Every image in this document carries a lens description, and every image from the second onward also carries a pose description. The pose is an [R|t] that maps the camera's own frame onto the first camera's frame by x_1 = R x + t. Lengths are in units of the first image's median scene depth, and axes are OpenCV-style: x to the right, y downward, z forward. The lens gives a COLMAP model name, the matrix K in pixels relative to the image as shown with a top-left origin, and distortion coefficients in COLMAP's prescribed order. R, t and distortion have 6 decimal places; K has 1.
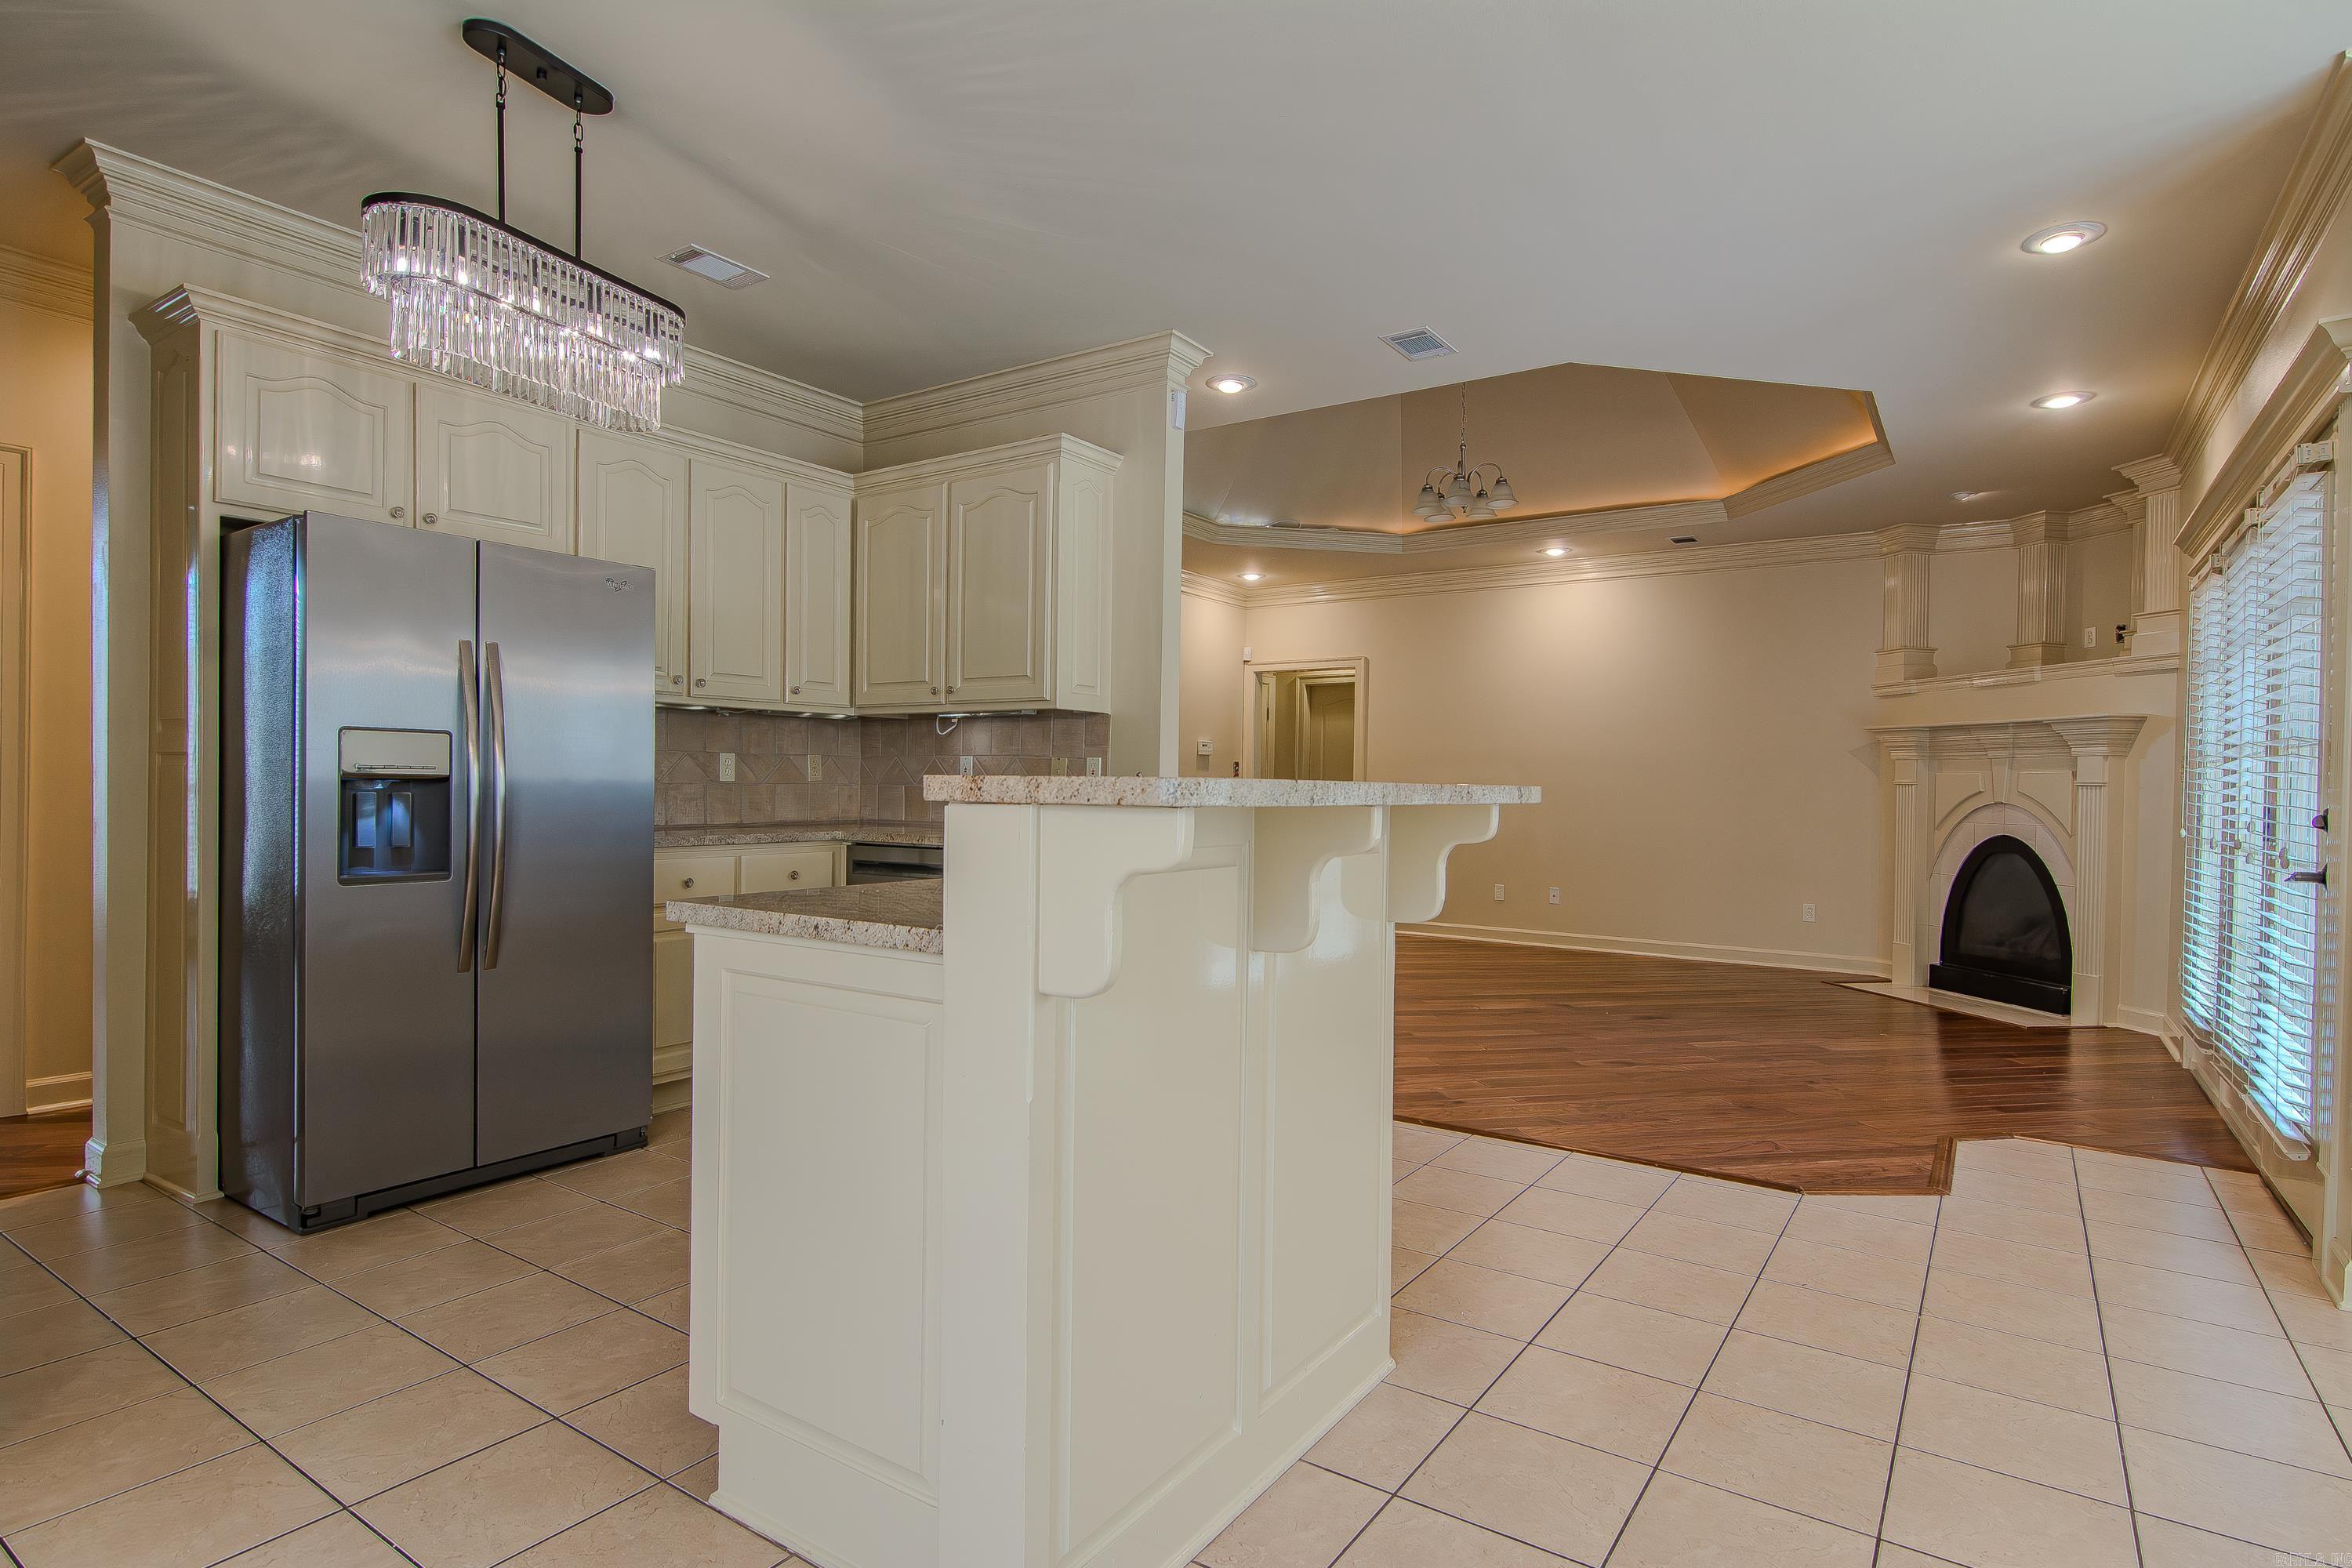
lens RADIAL K [[1199.3, 0, 1176.0], [0, 1199.3, 784.0], [0, 0, 1]] dist [0.005238, 0.001052]
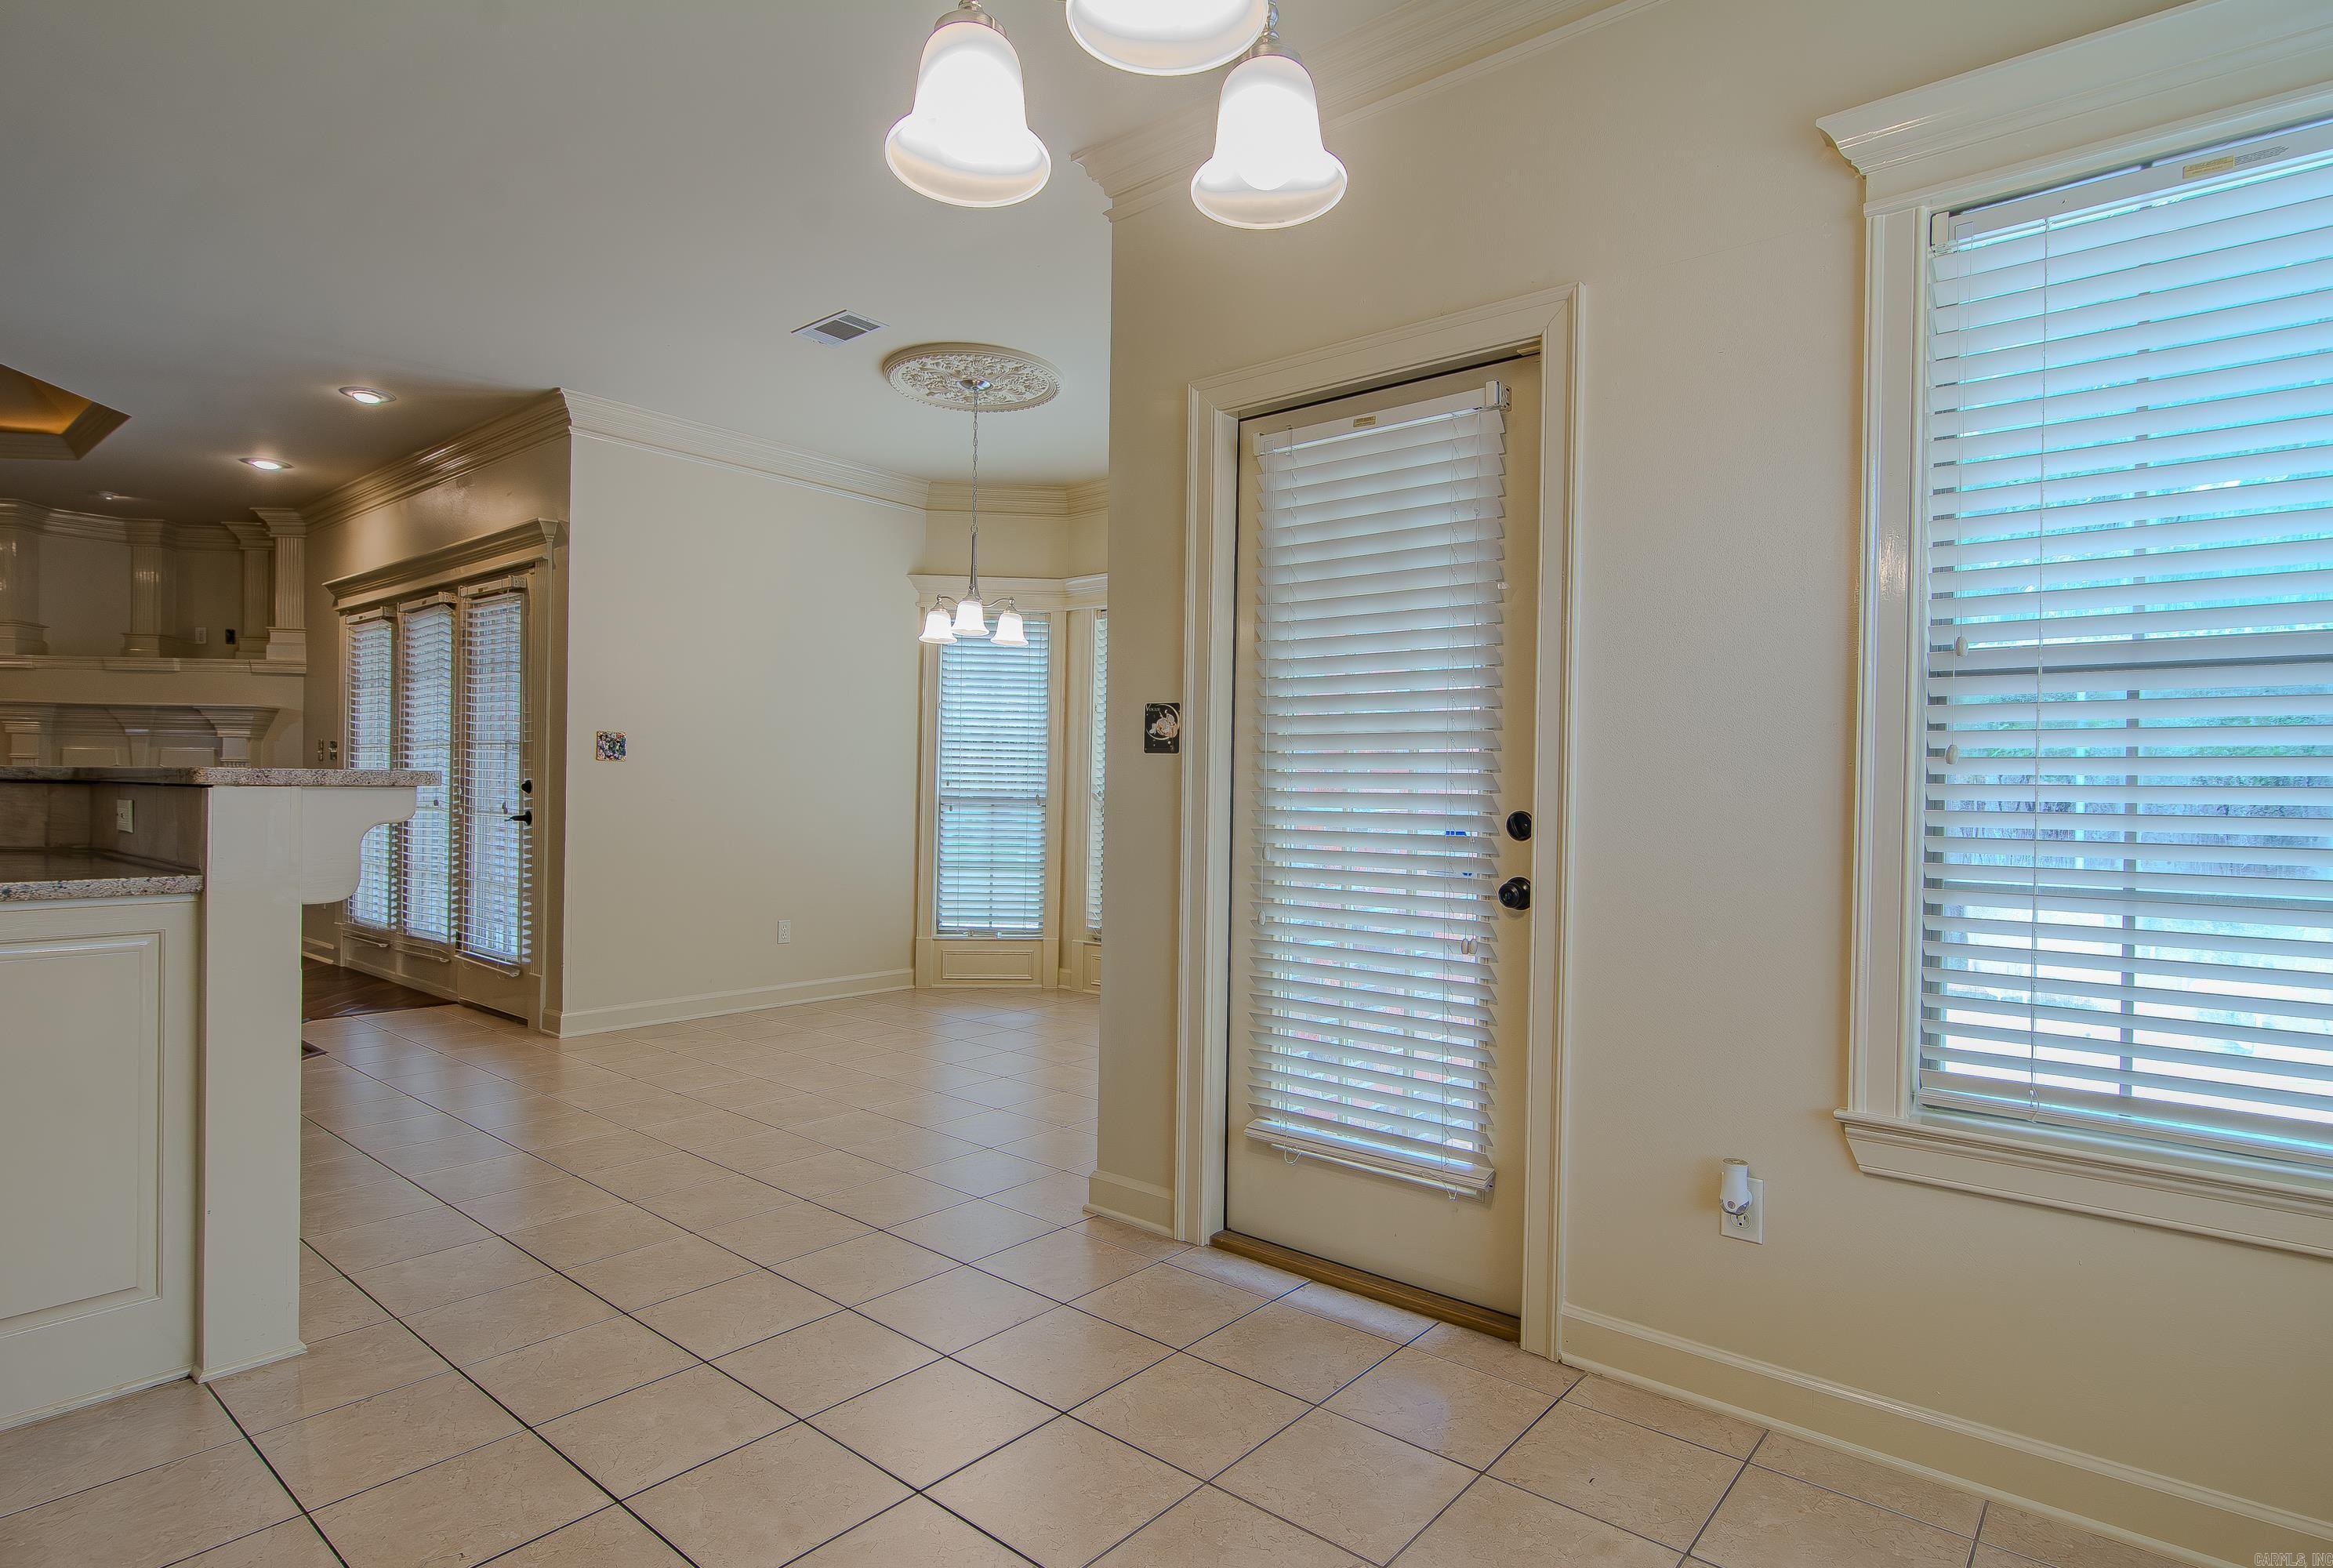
lens RADIAL K [[1212.1, 0, 1166.5], [0, 1212.1, 784.0], [0, 0, 1]] dist [0.000168, 0.000030]
pose [[0.094642, -0.010582, 0.995455, -0.403276], [-0.015780, 0.999802, 0.012129, -0.005950], [-0.995386, -0.016856, 0.094456, -0.075978]]
